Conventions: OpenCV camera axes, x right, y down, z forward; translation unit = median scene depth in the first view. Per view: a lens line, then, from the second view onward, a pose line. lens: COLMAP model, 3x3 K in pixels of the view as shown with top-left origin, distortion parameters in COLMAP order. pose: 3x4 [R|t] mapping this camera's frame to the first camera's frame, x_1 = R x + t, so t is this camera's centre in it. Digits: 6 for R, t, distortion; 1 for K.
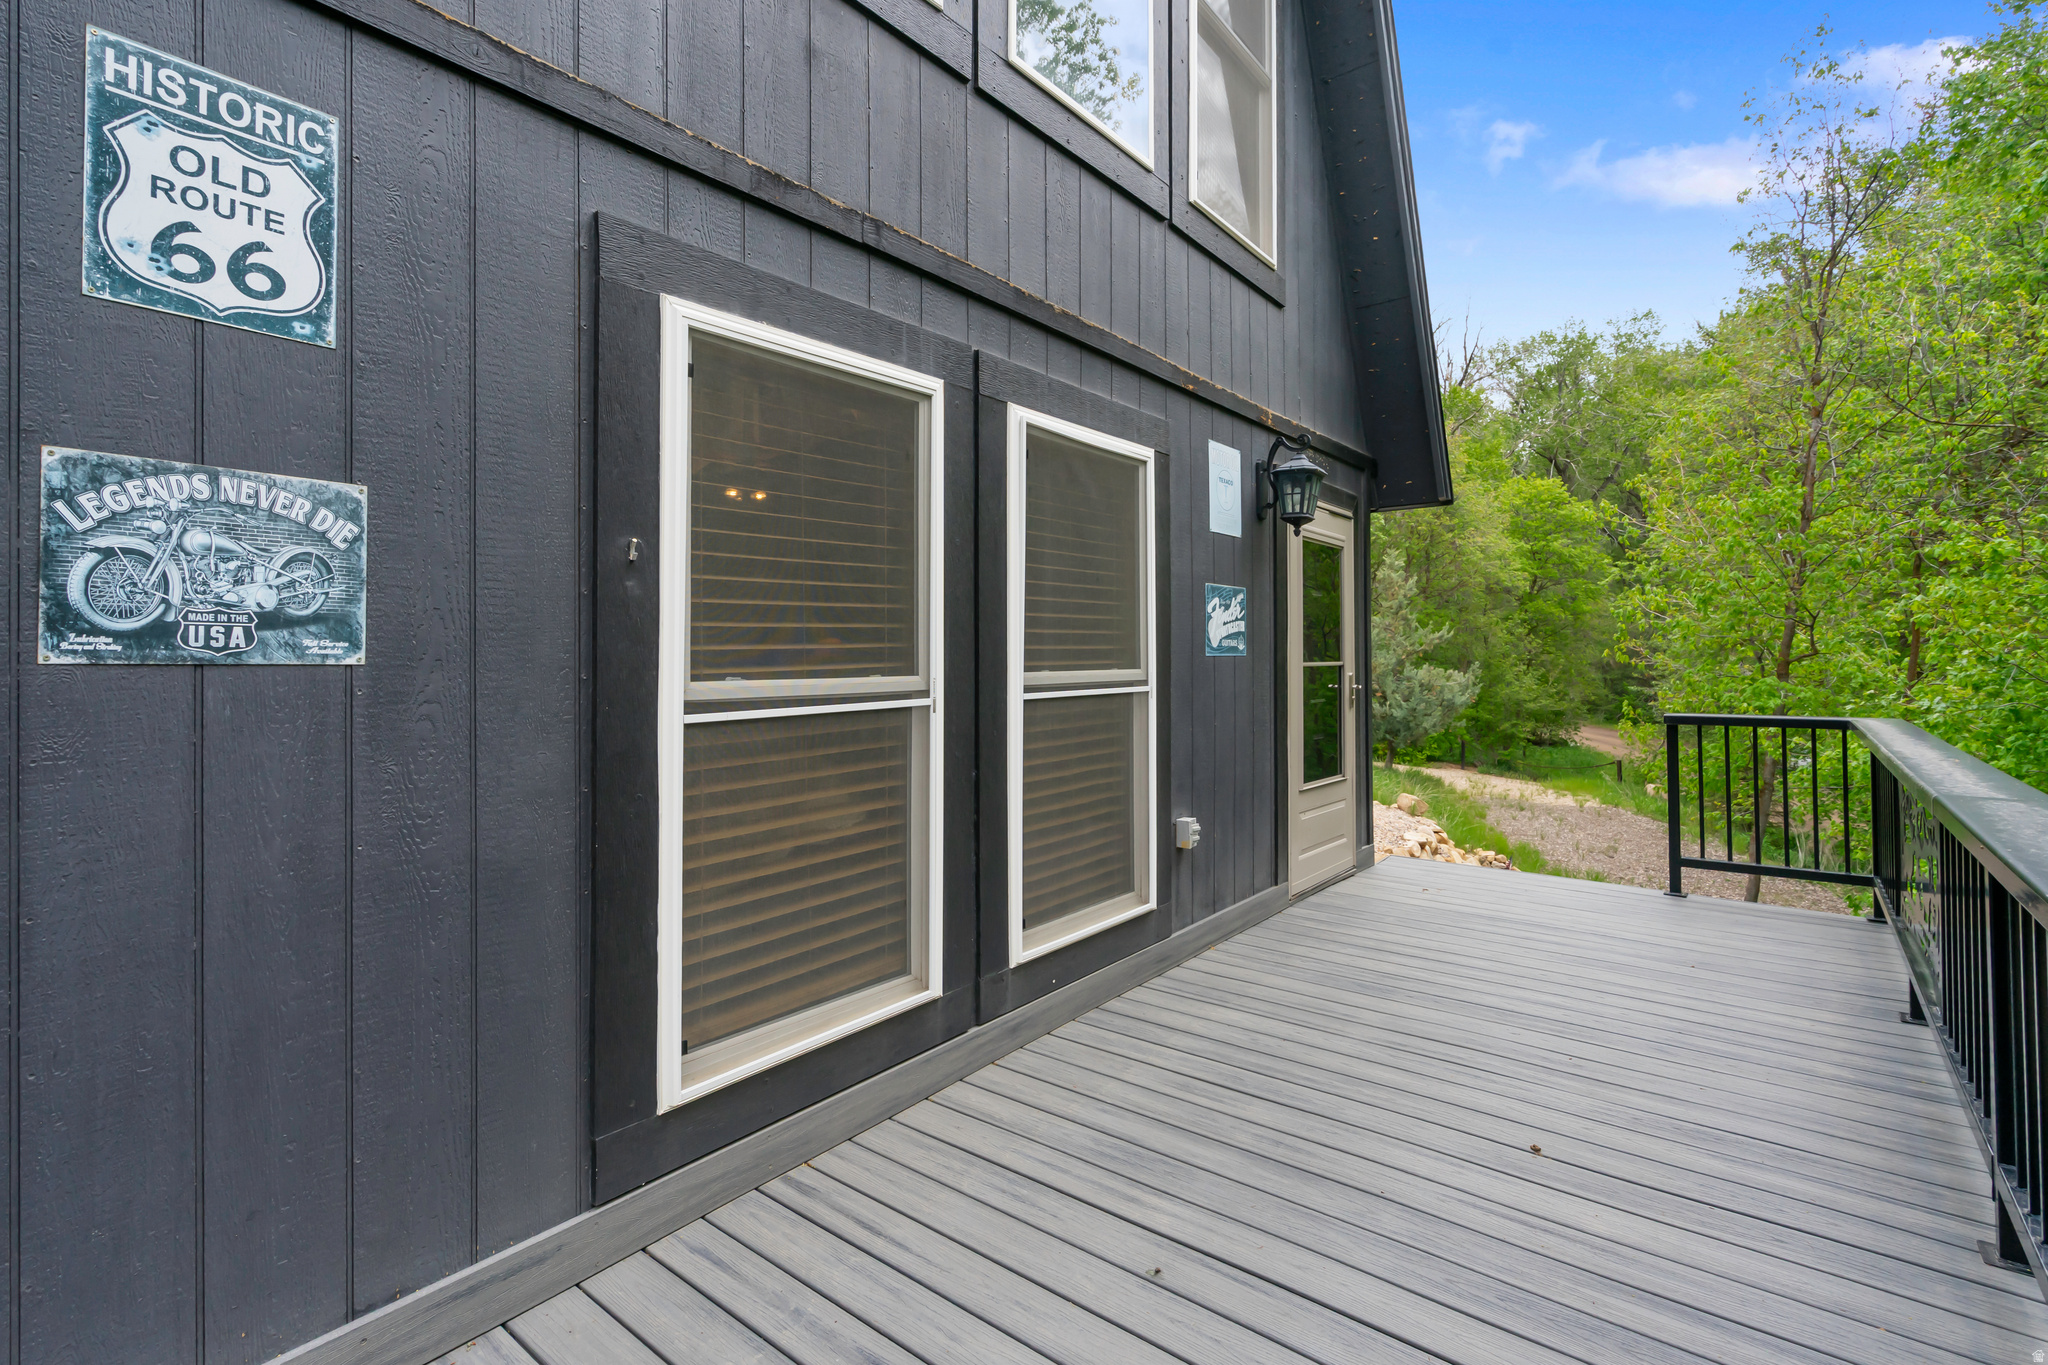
lens RADIAL K [[920.2, 0, 1012.8], [0, 920.2, 681.6], [0, 0, 1]] dist [-0.001466, 0.000292]
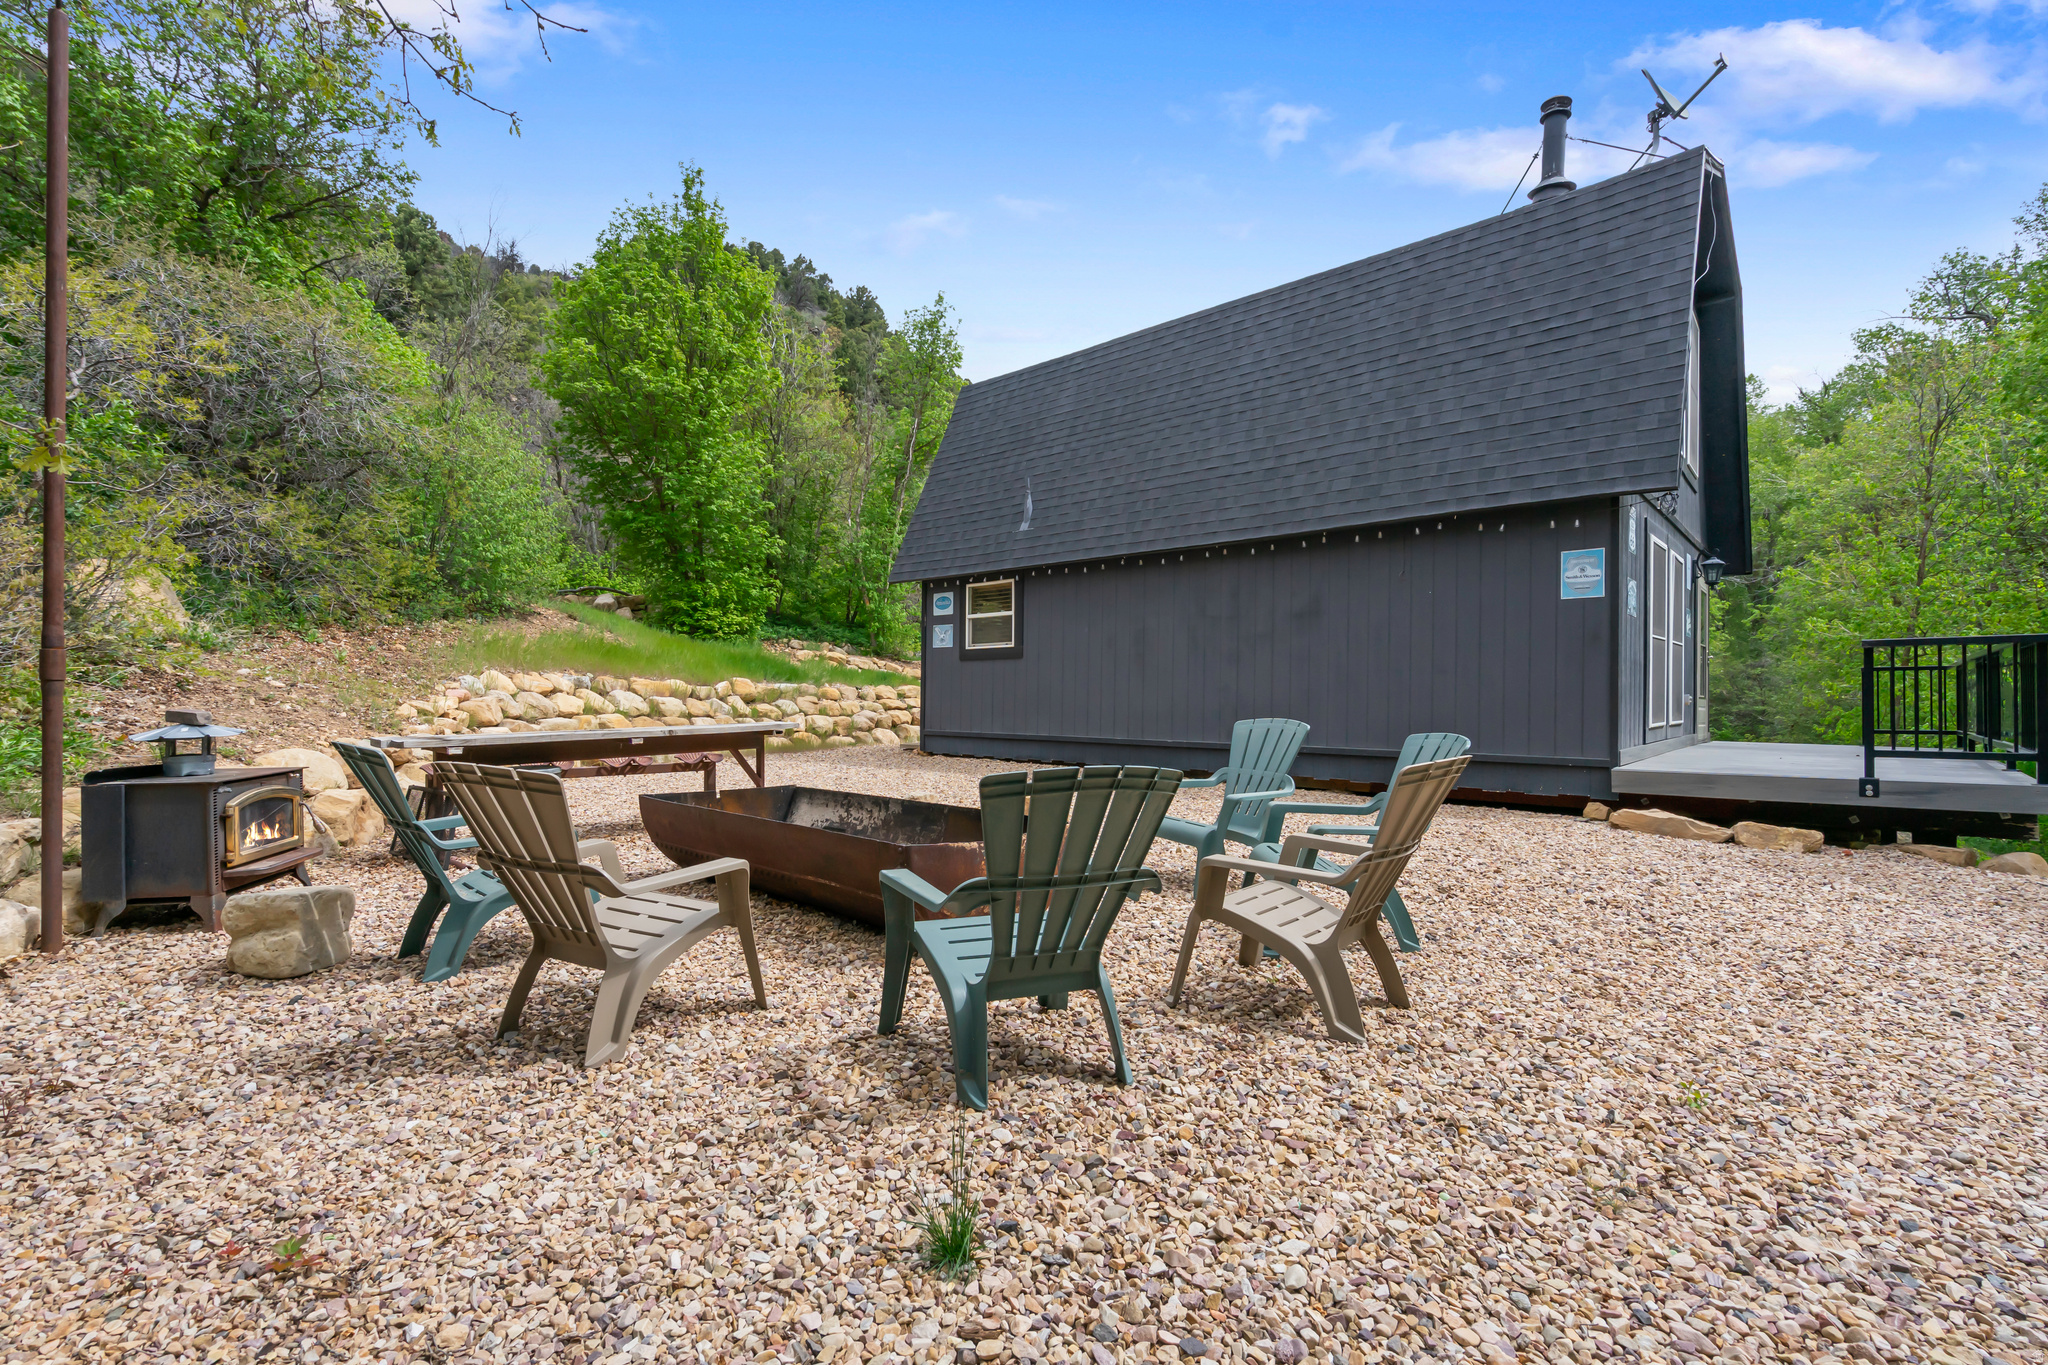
lens RADIAL K [[932.2, 0, 1011.3], [0, 932.2, 689.2], [0, 0, 1]] dist [-0.000314, 0.001059]
pose [[0.998502, 0.014421, -0.052782, -1.644155], [-0.016408, 0.999165, -0.037421, 0.265337], [0.052198, 0.038231, 0.997905, -1.813355]]
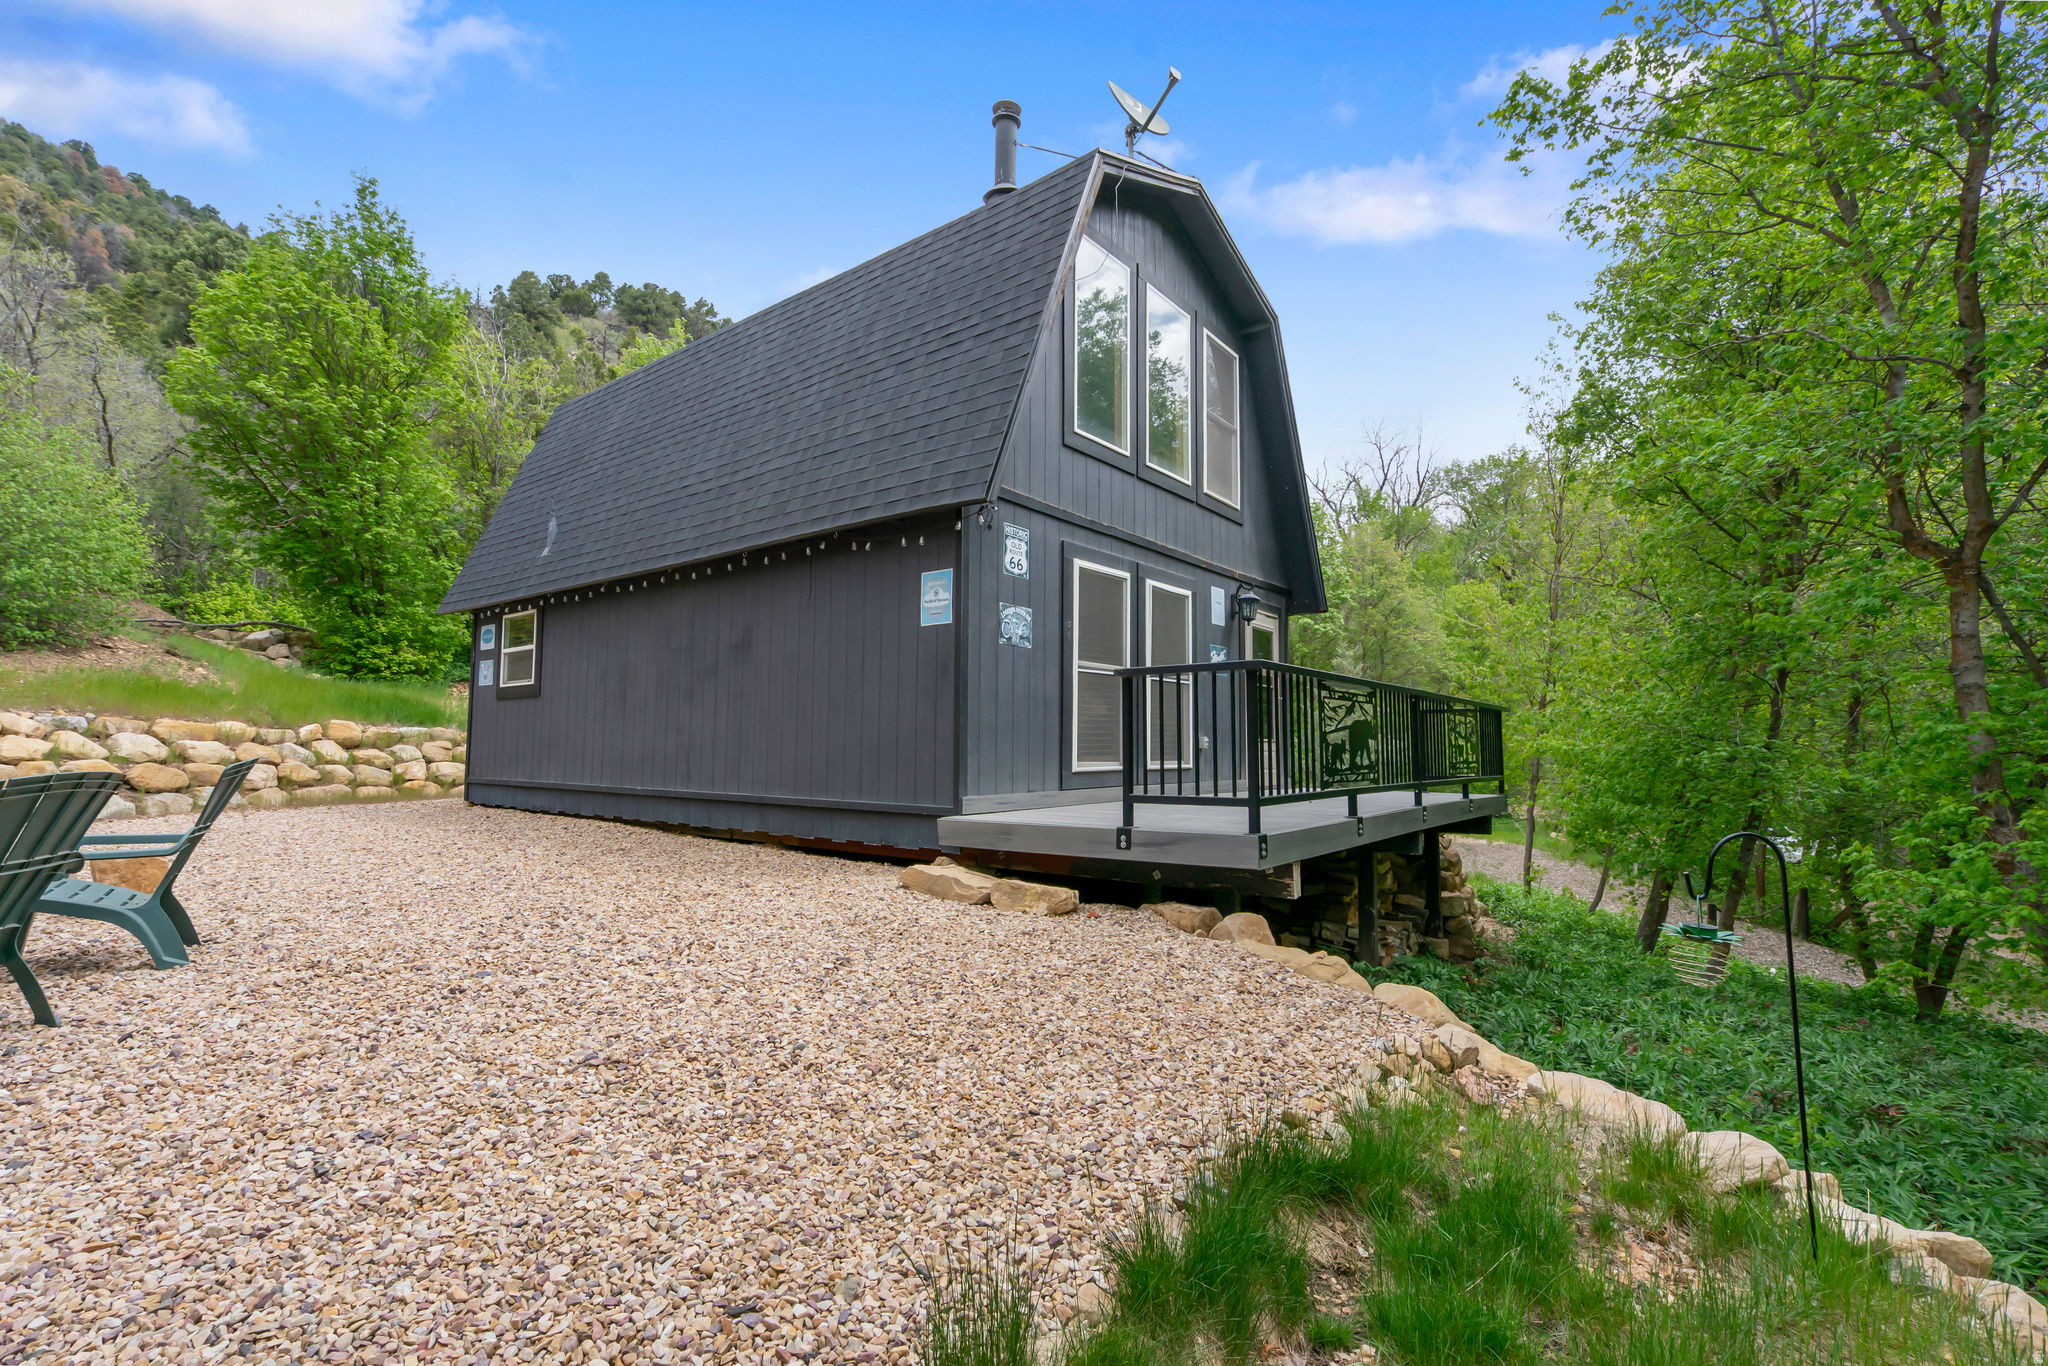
lens RADIAL K [[937.7, 0, 1011.7], [0, 937.7, 690.3], [0, 0, 1]] dist [0.000011, 0.000185]
pose [[0.999734, 0.016167, 0.016419, -0.372827], [-0.014623, 0.995819, -0.090174, 0.258271], [-0.017808, 0.089910, 0.995791, -1.523452]]
